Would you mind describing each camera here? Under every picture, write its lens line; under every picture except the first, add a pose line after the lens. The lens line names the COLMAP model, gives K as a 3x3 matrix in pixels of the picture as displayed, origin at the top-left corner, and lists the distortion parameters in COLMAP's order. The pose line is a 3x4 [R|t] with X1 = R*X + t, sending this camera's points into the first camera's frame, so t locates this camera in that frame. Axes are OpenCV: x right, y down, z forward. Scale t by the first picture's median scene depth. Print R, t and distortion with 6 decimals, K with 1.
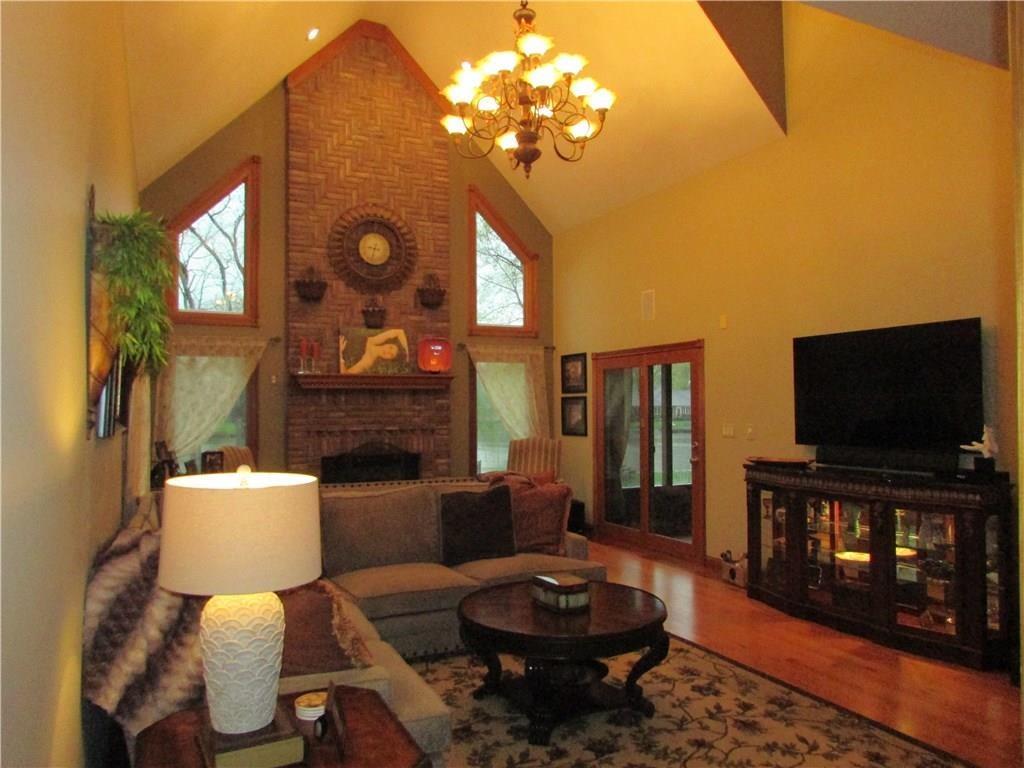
lens RADIAL K [[730.2, 0, 510.9], [0, 730.2, 383.9], [0, 0, 1]] dist [-0.037142, 0.023855]
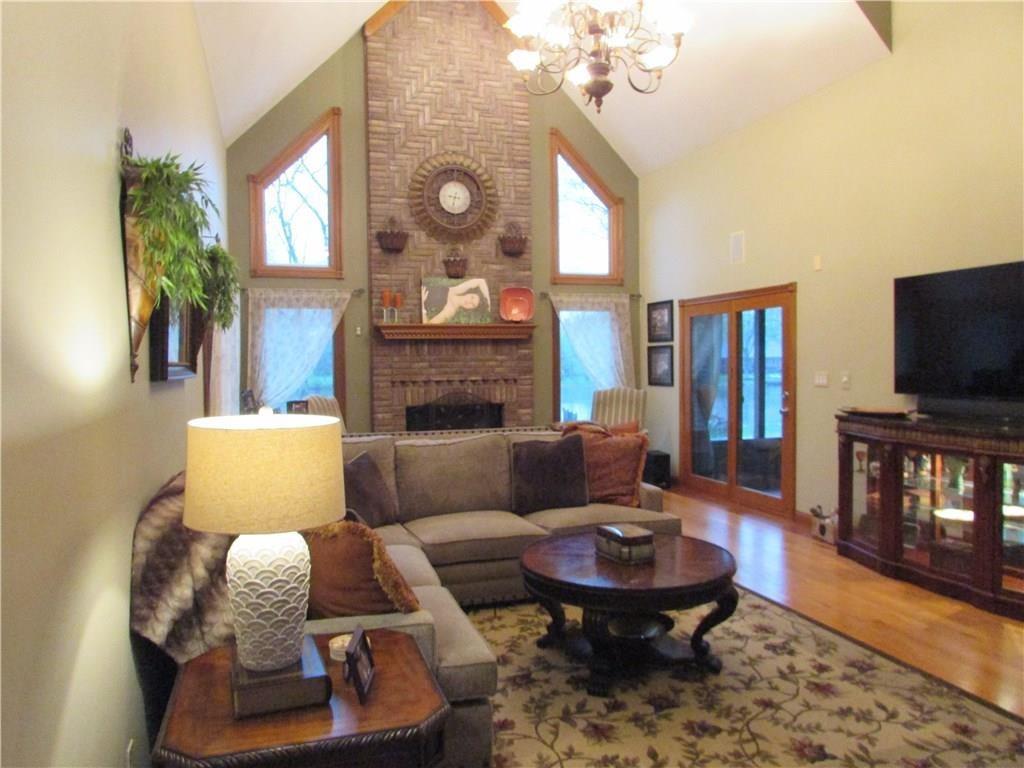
lens RADIAL K [[730.2, 0, 512.5], [0, 730.2, 383.2], [0, 0, 1]] dist [-0.037142, 0.023855]
pose [[0.991090, -0.000730, -0.133194, 0.033367], [0.009194, 0.997975, 0.062944, 0.007277], [0.132878, -0.063608, 0.989089, 0.023441]]
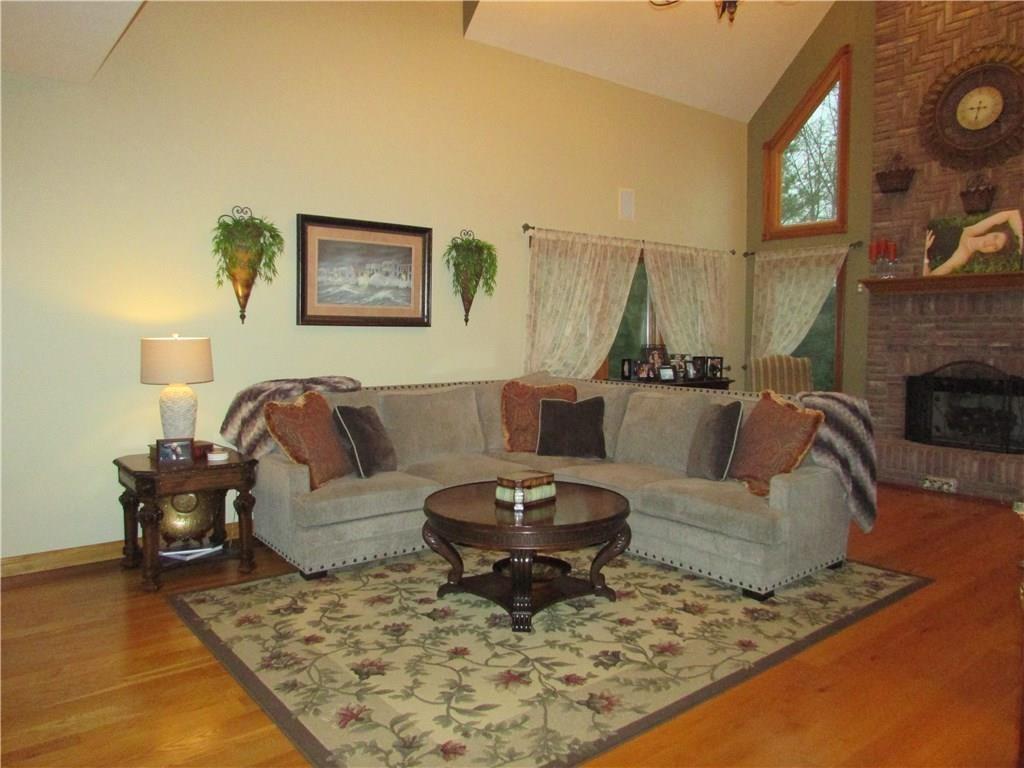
lens RADIAL K [[730.2, 0, 503.1], [0, 730.2, 390.4], [0, 0, 1]] dist [-0.037142, 0.023855]
pose [[0.211957, 0.084728, -0.973599, 0.702160], [0.028493, 0.995275, 0.092818, 0.036690], [0.976863, -0.047414, 0.208542, 0.516936]]
